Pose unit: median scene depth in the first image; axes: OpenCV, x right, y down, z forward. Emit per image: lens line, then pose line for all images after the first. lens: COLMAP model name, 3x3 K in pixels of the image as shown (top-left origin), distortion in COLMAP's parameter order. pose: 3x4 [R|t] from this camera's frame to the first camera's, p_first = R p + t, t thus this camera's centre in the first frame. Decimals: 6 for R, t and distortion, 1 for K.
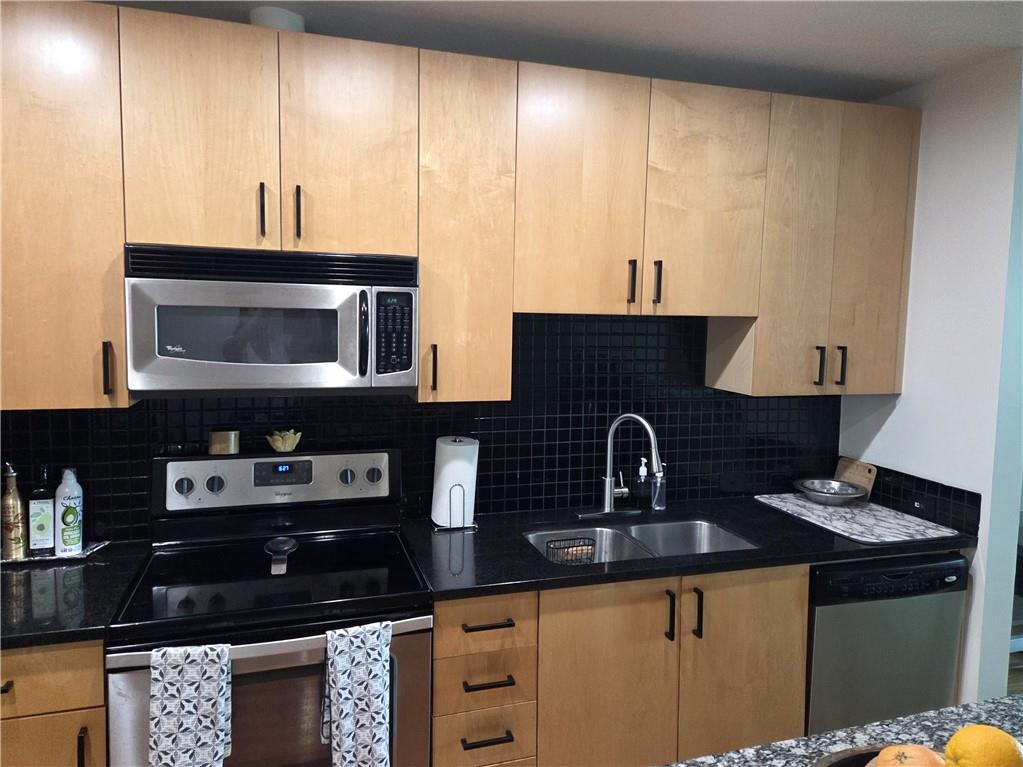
lens RADIAL K [[686.6, 0, 506.2], [0, 686.6, 371.2], [0, 0, 1]] dist [0.072570, -0.061200]
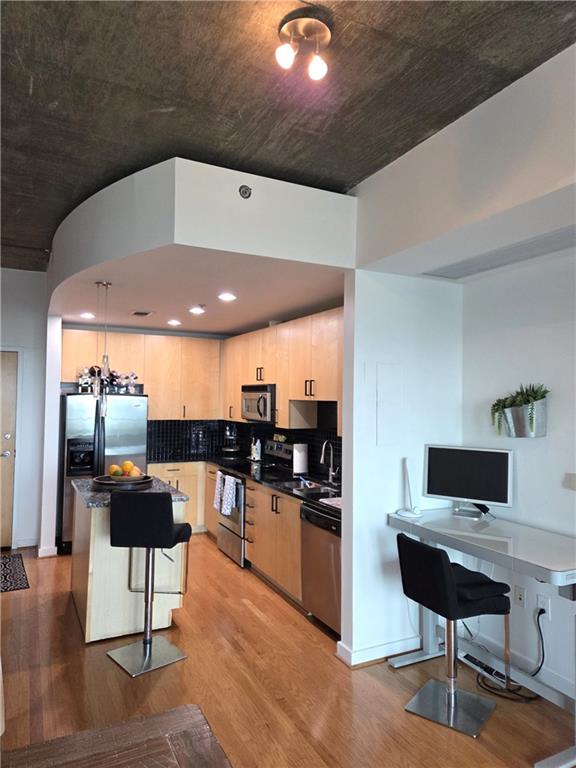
lens RADIAL K [[515.5, 0, 299.7], [0, 515.5, 384.7], [0, 0, 1]] dist [0.072570, -0.061200]
pose [[0.180610, -0.037879, -0.982825, 2.325354], [-0.087563, 0.994671, -0.054426, -0.032586], [0.979649, 0.095889, 0.176331, 0.648632]]
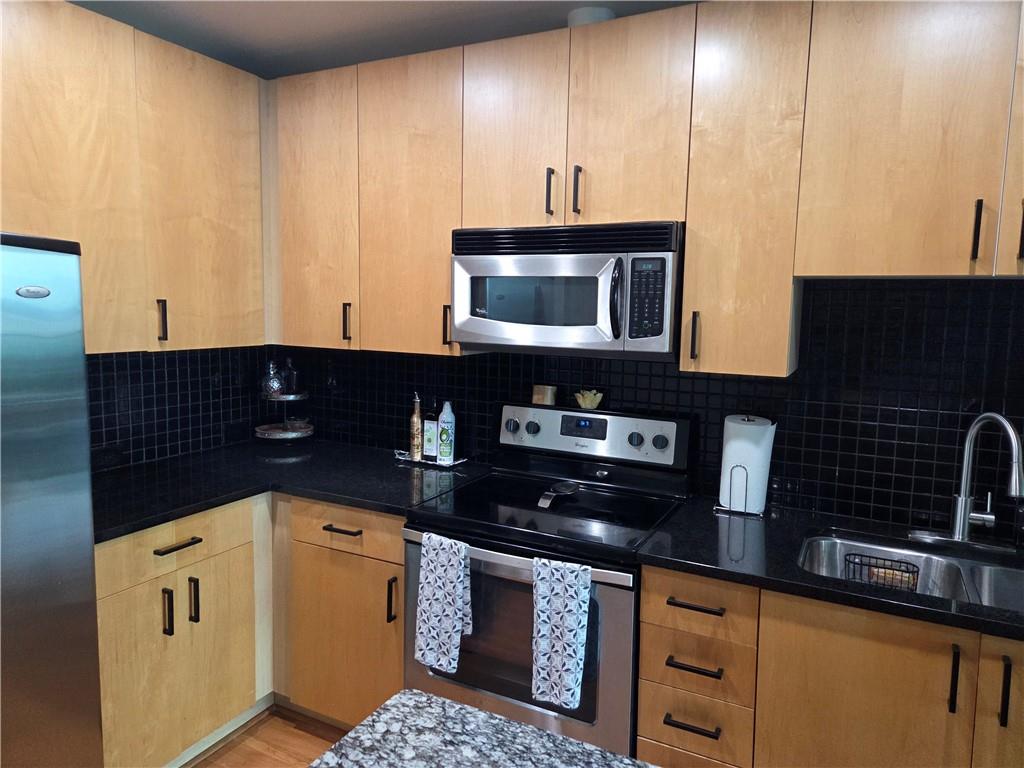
lens RADIAL K [[687.3, 0, 518.5], [0, 687.3, 374.3], [0, 0, 1]] dist [0.072570, -0.061200]
pose [[0.714443, 0.070363, -0.696147, 0.391703], [-0.061502, 0.997395, 0.037693, 0.027180], [0.696985, 0.015884, 0.716909, 0.132085]]
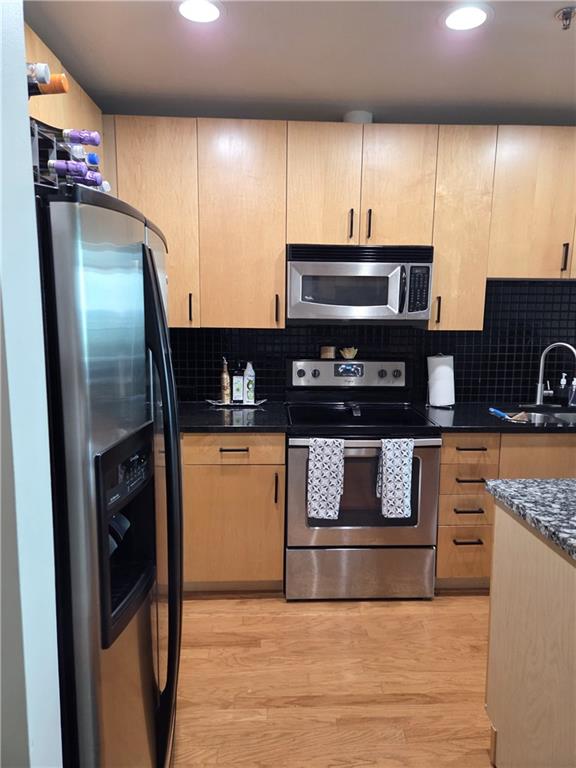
lens RADIAL K [[515.5, 0, 295.0], [0, 515.5, 383.0], [0, 0, 1]] dist [0.072570, -0.061200]
pose [[0.969844, 0.027195, -0.242204, -0.133100], [-0.013150, 0.998147, 0.059415, 0.106036], [0.243371, -0.054438, 0.968404, -0.382196]]
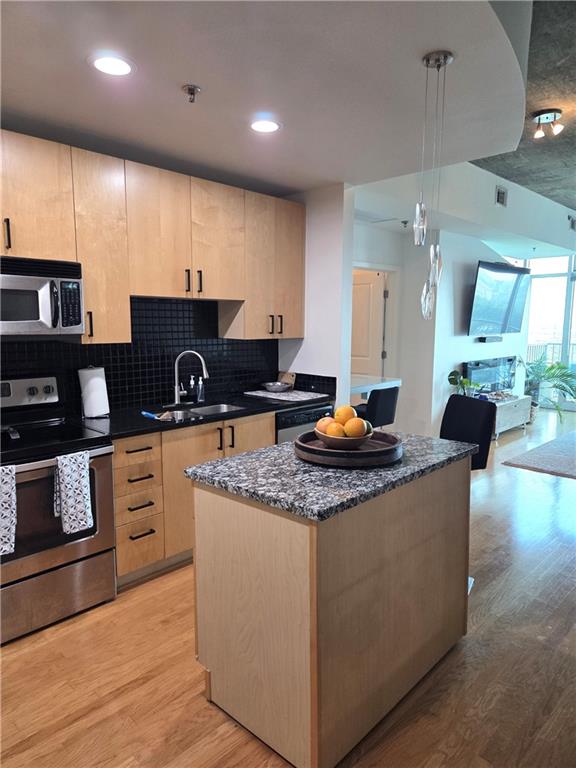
lens RADIAL K [[515.5, 0, 286.7], [0, 515.5, 386.5], [0, 0, 1]] dist [0.072570, -0.061200]
pose [[0.874010, -0.075266, 0.480043, -0.322782], [0.049733, 0.996599, 0.065707, 0.093445], [-0.483356, -0.033555, 0.874781, -0.466726]]
